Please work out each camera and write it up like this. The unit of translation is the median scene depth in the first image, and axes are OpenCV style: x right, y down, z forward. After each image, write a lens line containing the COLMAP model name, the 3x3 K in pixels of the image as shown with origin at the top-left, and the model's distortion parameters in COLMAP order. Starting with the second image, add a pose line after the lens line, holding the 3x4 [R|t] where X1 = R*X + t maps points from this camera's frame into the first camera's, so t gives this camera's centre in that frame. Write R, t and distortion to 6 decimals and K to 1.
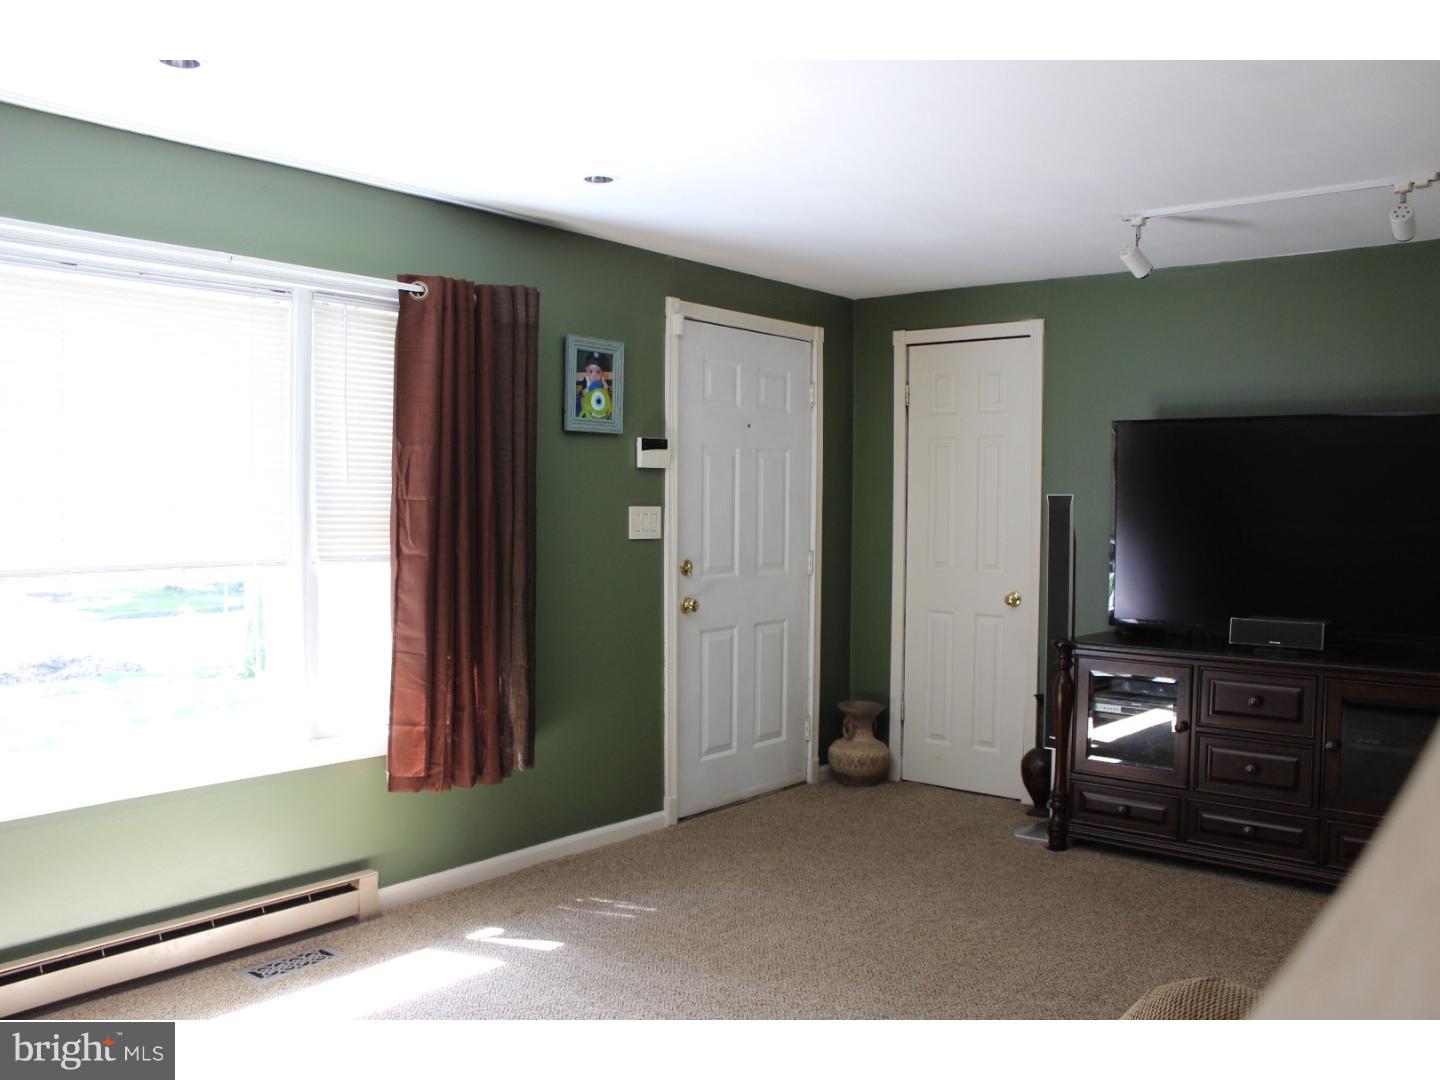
lens RADIAL K [[1200.5, 0, 720.0], [0, 1200.5, 540.0], [0, 0, 1]] dist [-0.120055, 0.007717]
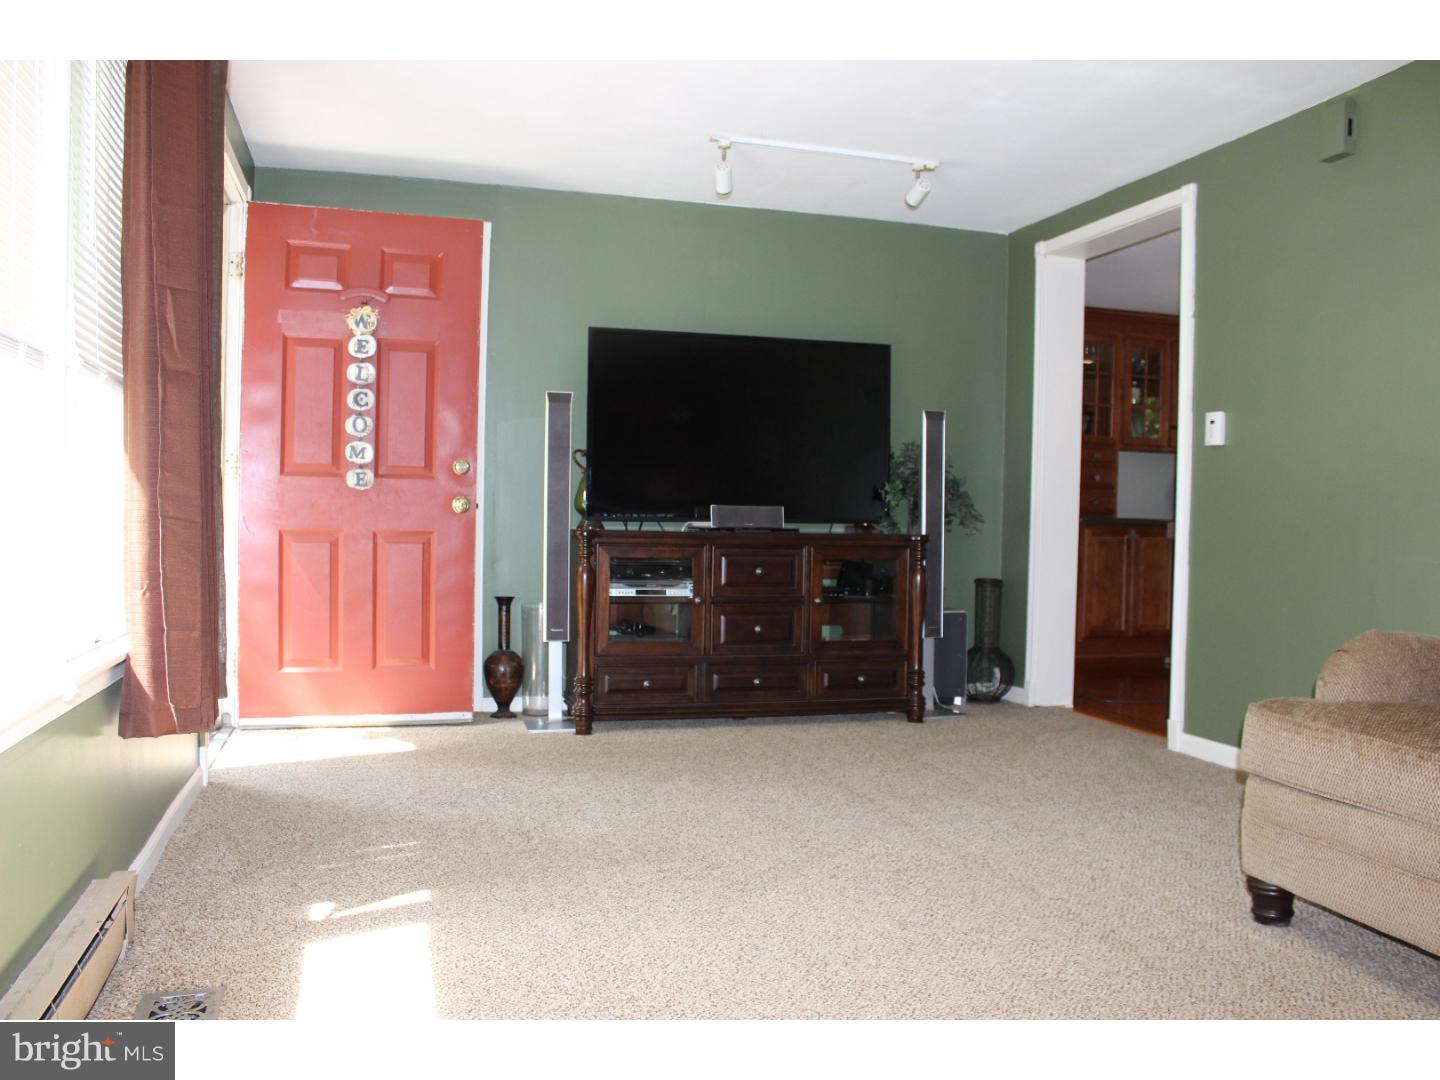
lens RADIAL K [[1200.5, 0, 720.0], [0, 1200.5, 540.0], [0, 0, 1]] dist [-0.120055, 0.007717]
pose [[0.553992, -0.012758, 0.832424, -0.632428], [0.005451, 0.999917, 0.011697, 0.100249], [-0.832504, -0.001942, 0.554015, 0.396860]]
